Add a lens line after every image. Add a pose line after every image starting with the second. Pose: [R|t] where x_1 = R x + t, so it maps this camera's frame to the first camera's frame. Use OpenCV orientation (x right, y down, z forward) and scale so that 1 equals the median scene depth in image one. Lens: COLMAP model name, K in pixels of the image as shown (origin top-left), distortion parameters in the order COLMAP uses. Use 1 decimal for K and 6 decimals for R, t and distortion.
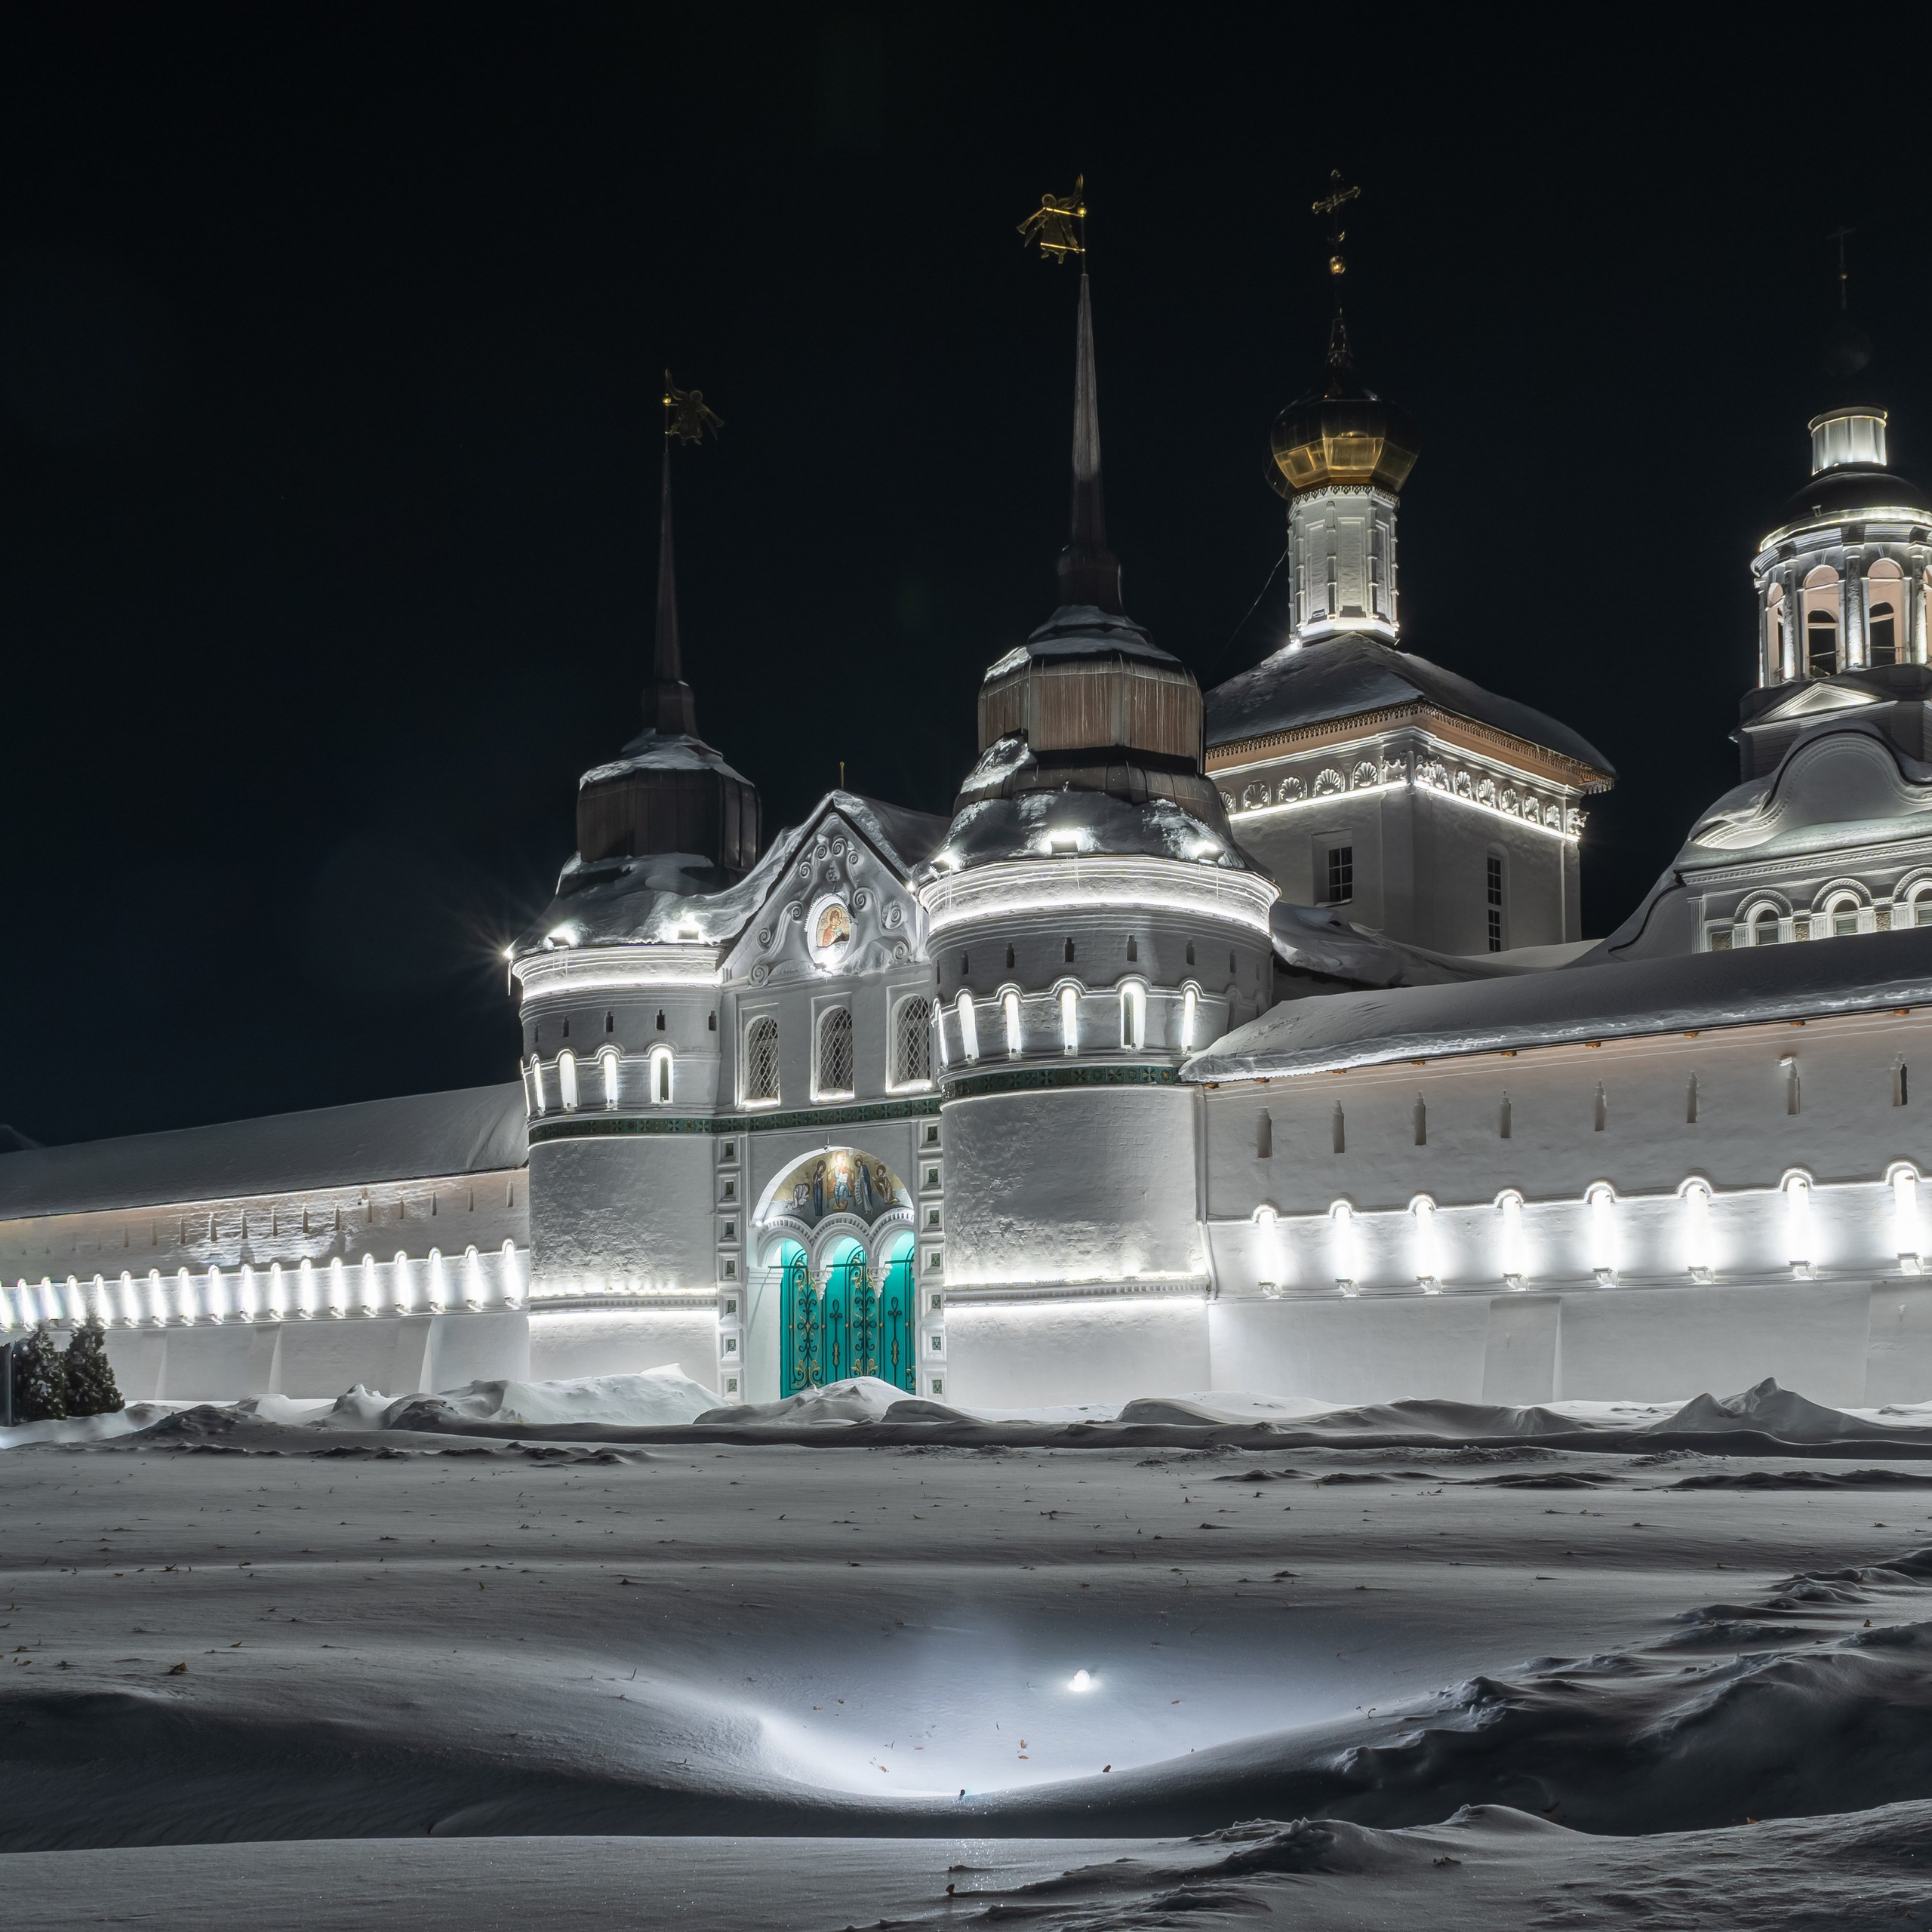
lens RADIAL K [[2414.6, 0, 954.9], [0, 2414.6, 1239.9], [0, 0, 1]] dist [-0.004802, 0.000000]
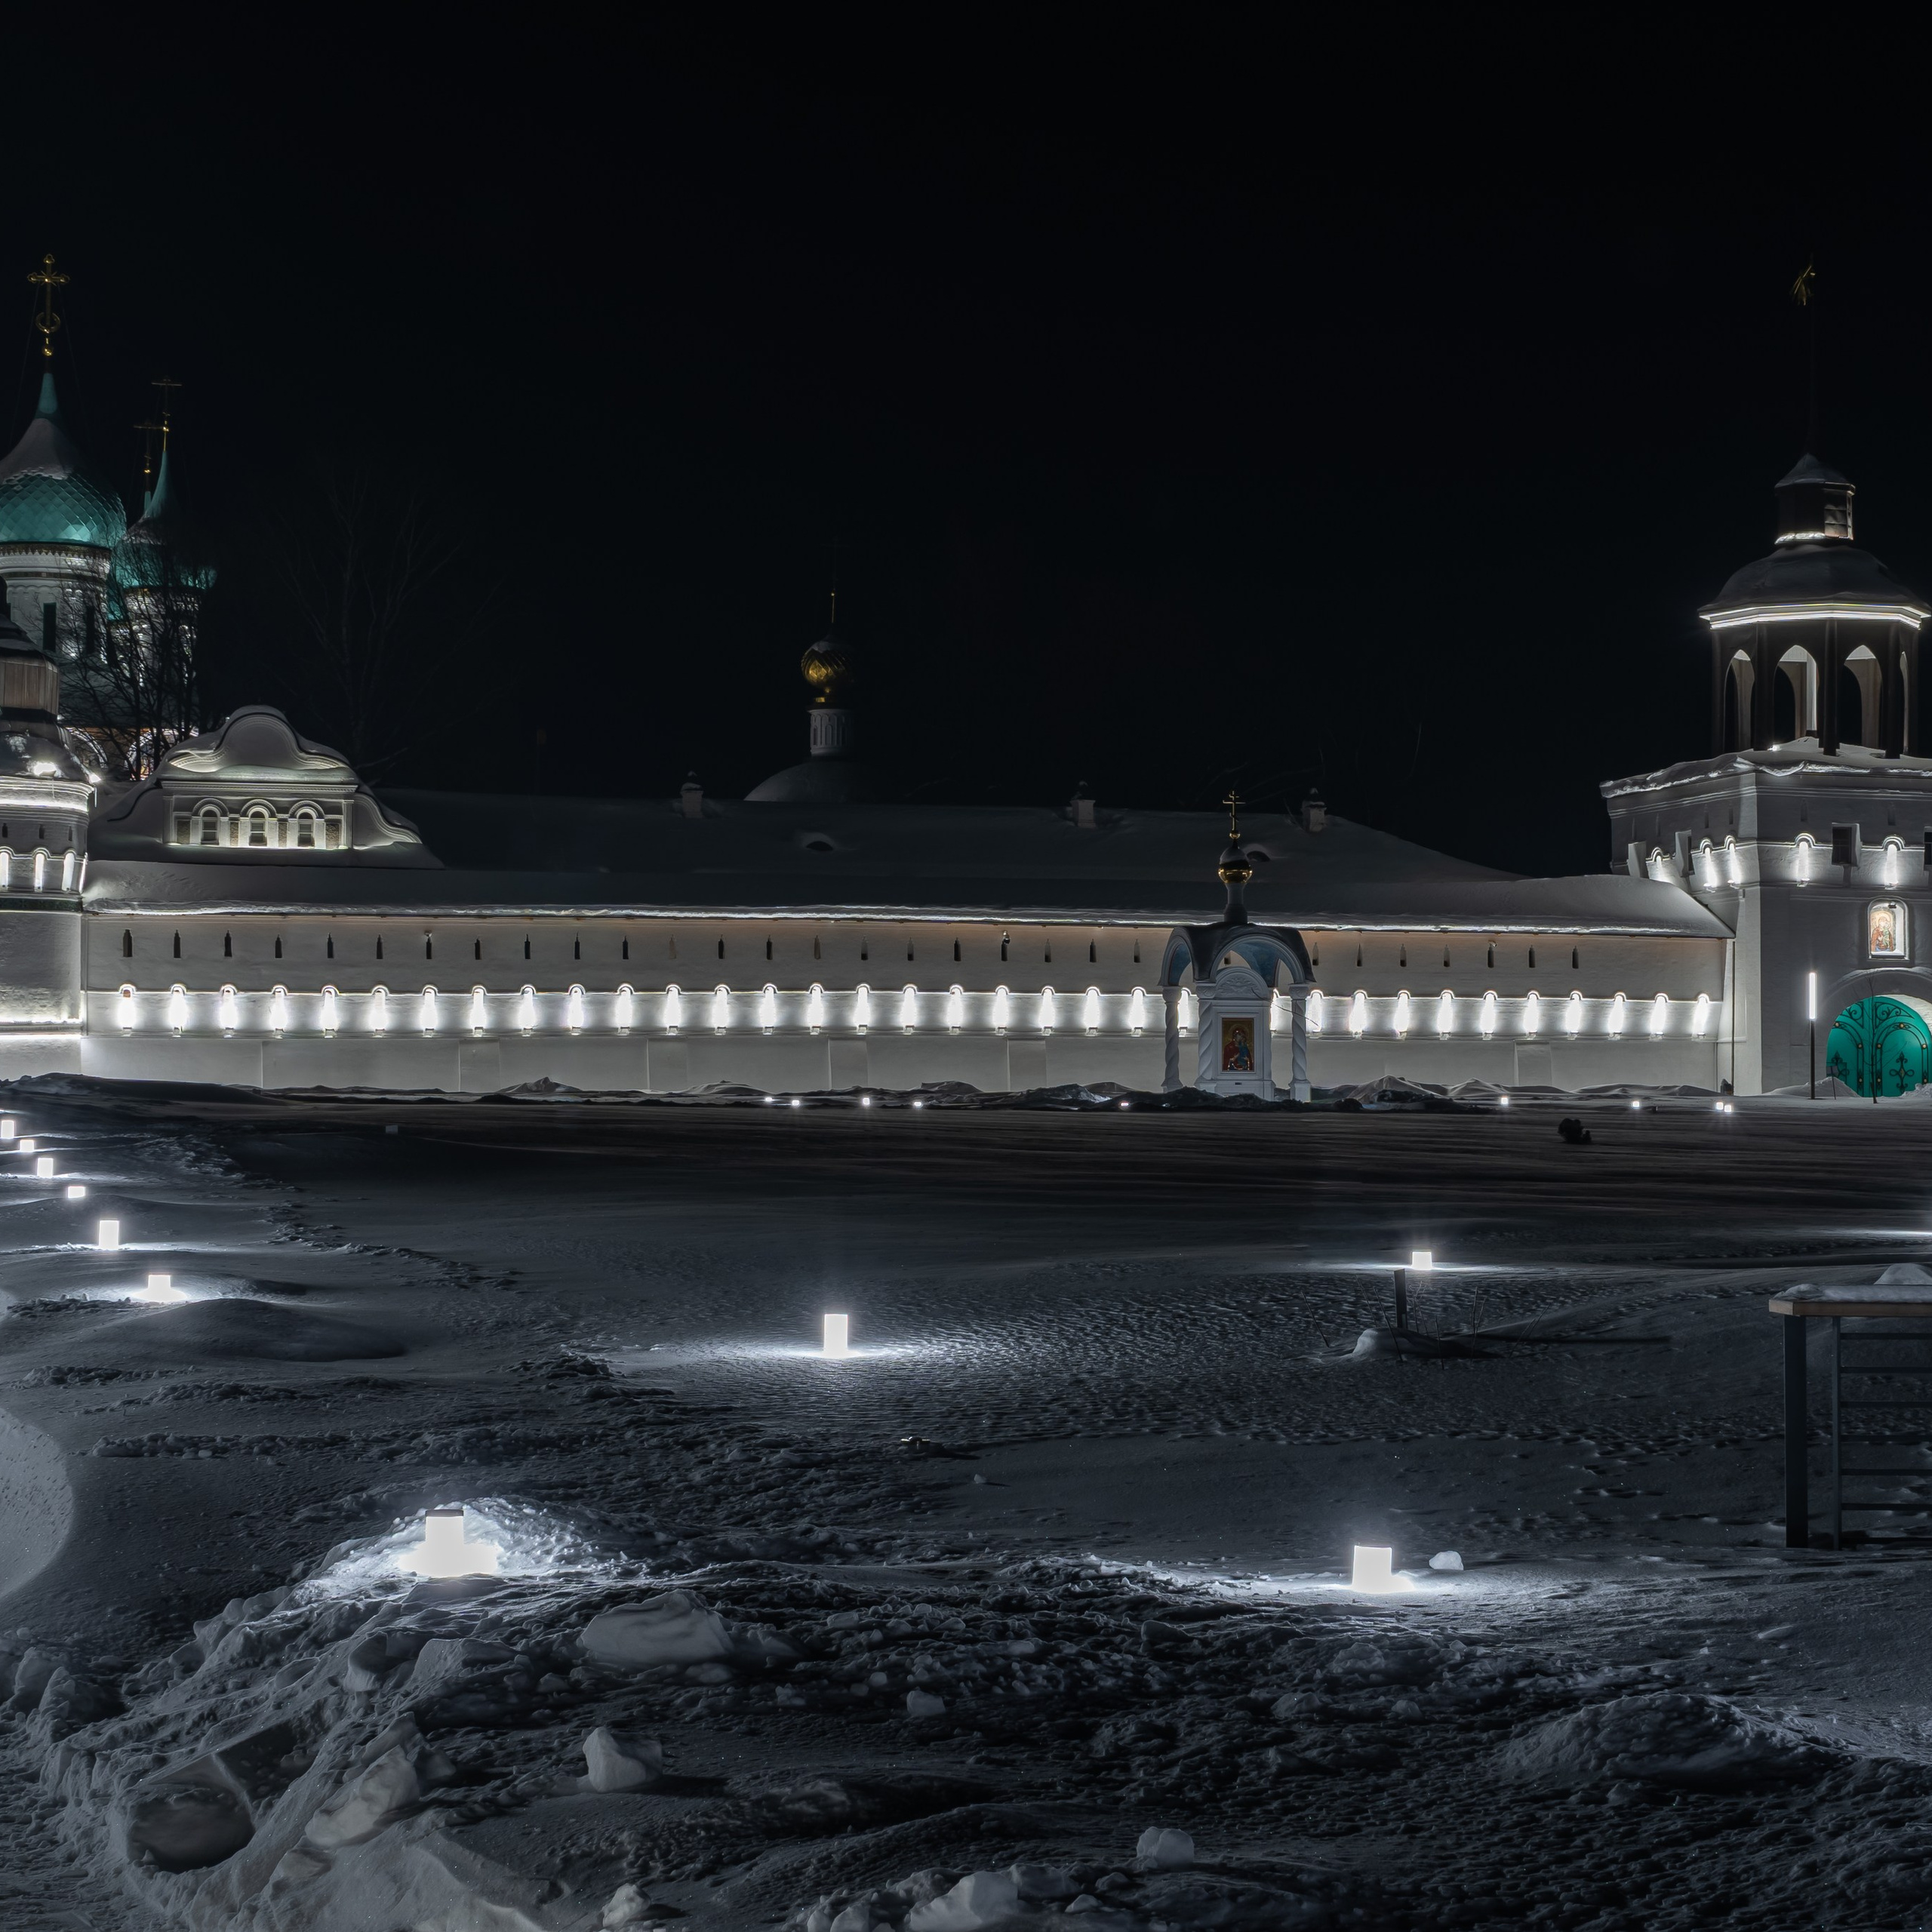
lens RADIAL K [[4424.0, 0, 928.9], [0, 4424.0, 946.8], [0, 0, 1]] dist [0.038543, 0.000000]
pose [[0.557274, 0.047736, 0.828955, -1.976791], [-0.048310, 0.998519, -0.025024, 0.008786], [-0.828922, -0.026101, 0.558755, -1.141885]]
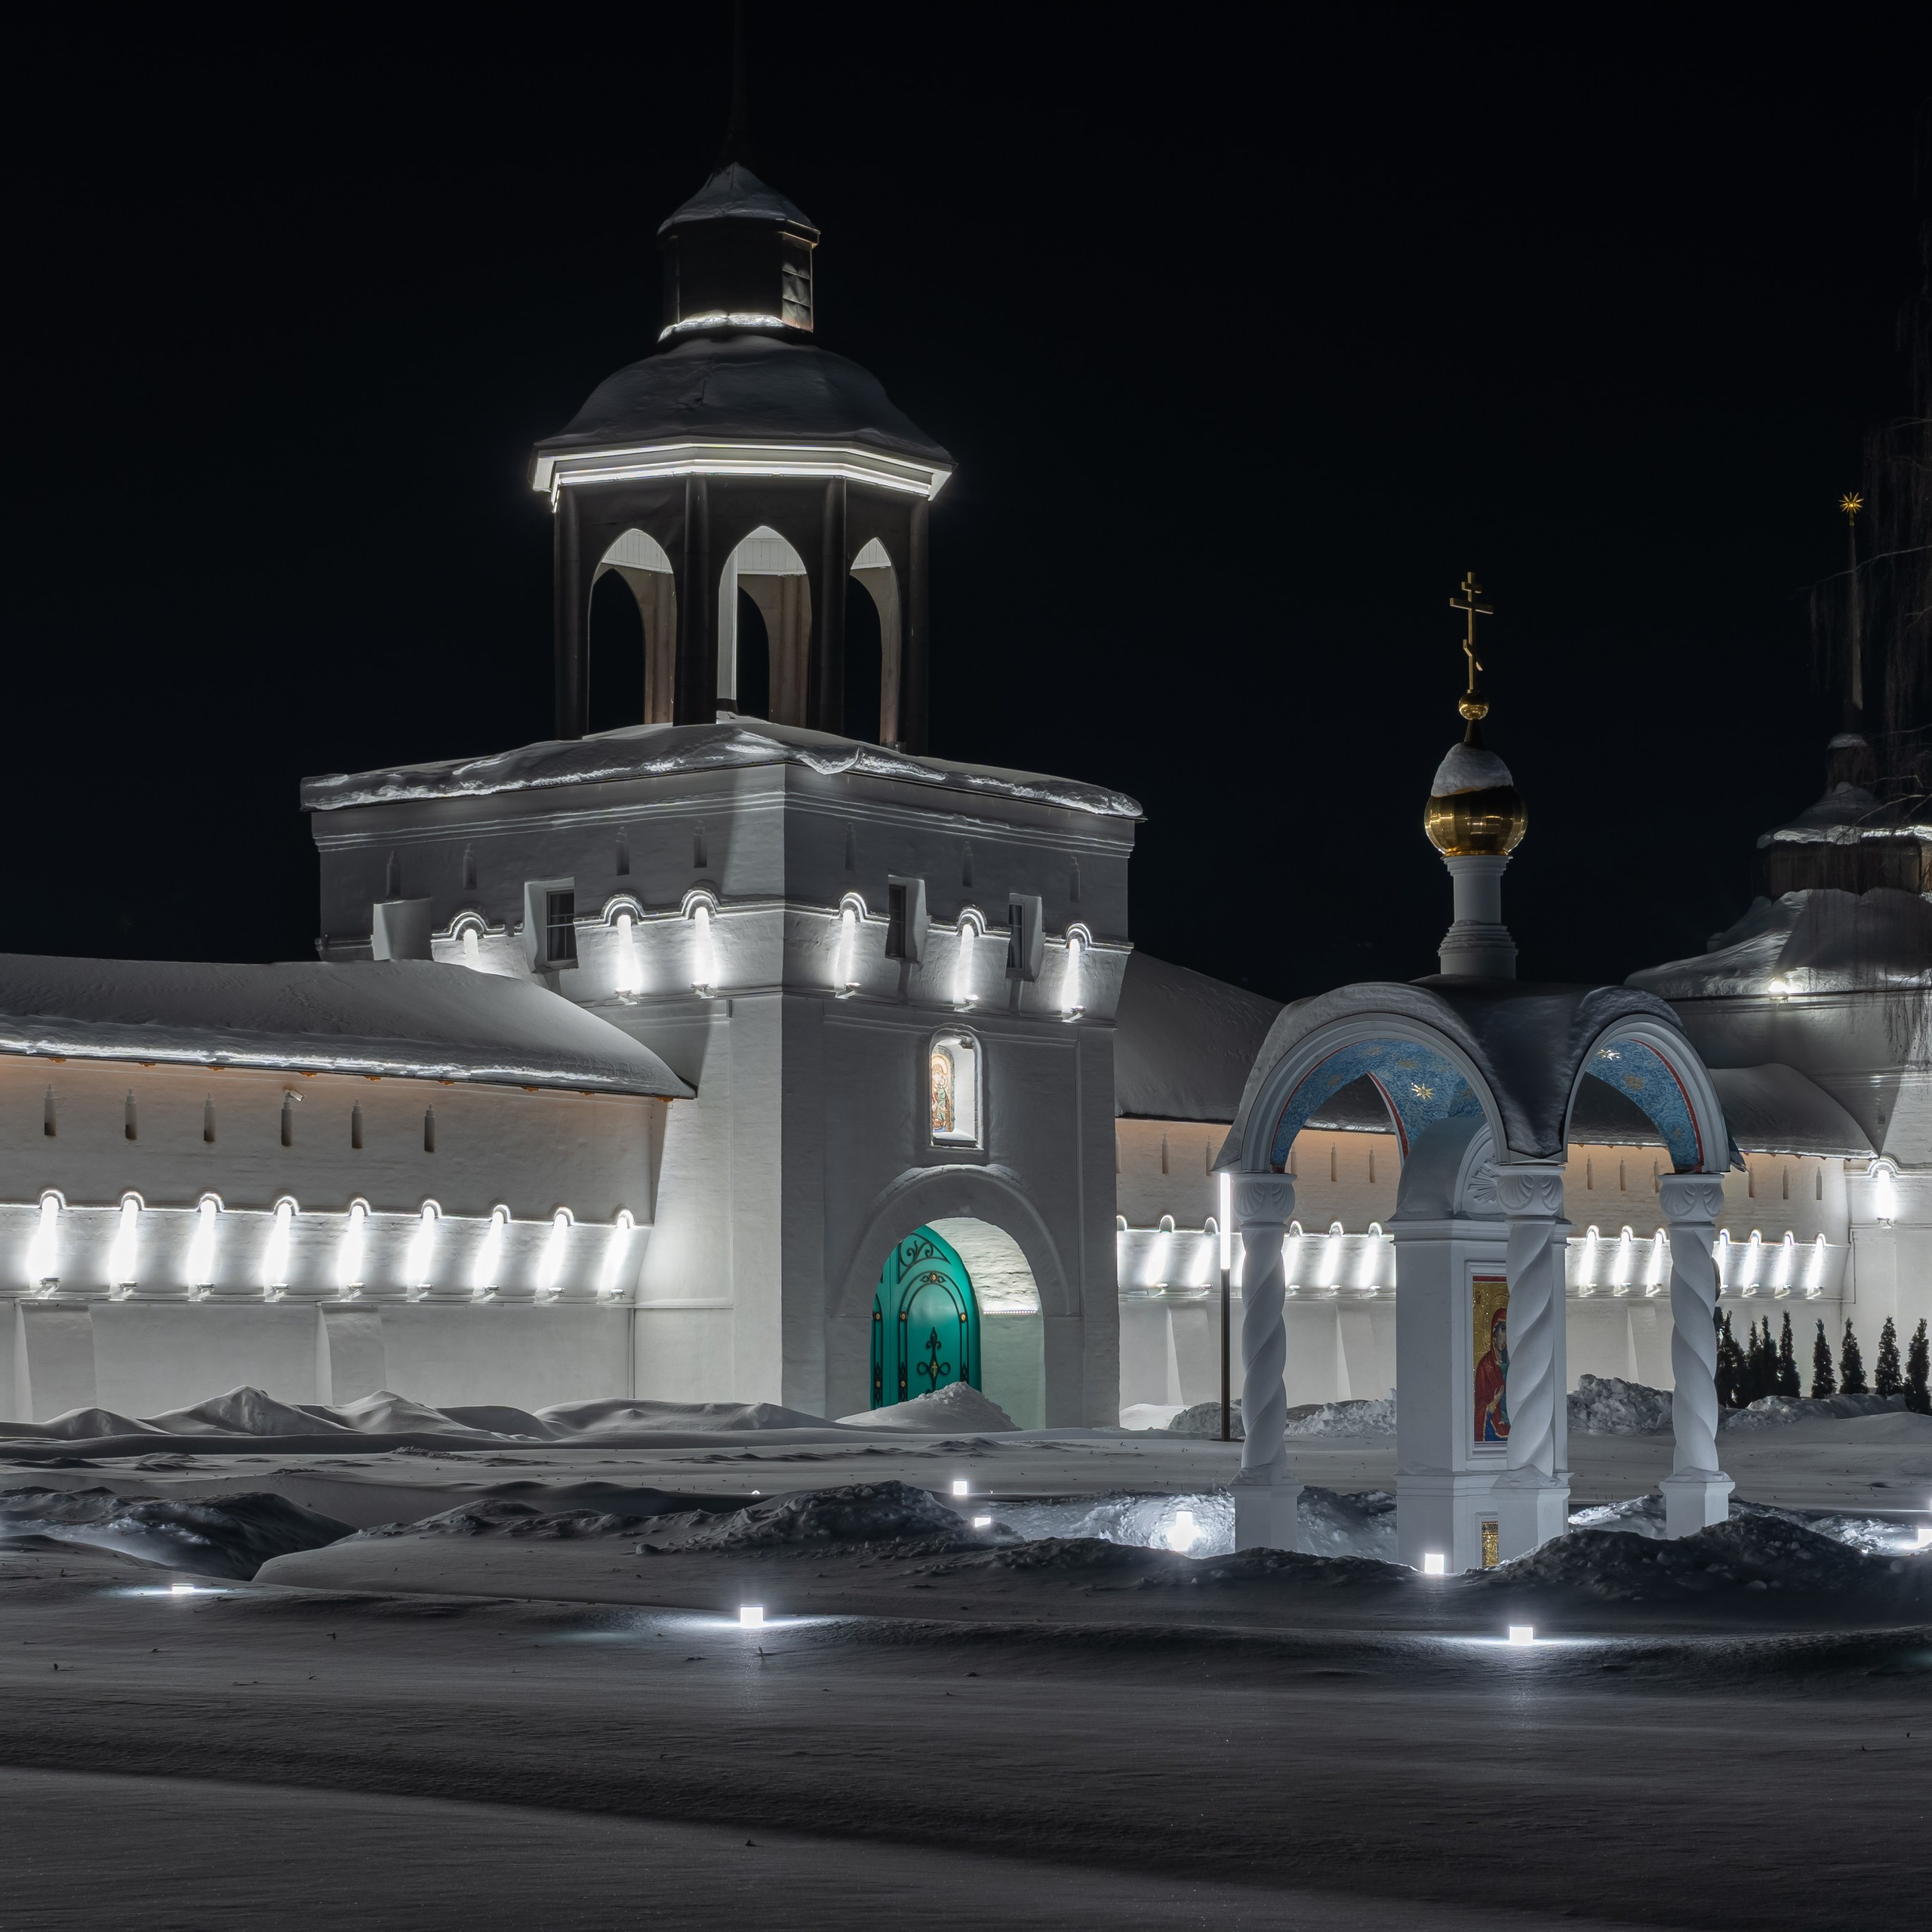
lens RADIAL K [[5125.4, 0, 963.0], [0, 5125.4, 985.1], [0, 0, 1]] dist [0.068204, 0.000000]
pose [[-0.018987, 0.085509, 0.996157, -0.815841], [-0.049270, 0.995046, -0.086352, 0.007747], [-0.998605, -0.050720, -0.014680, 0.114569]]
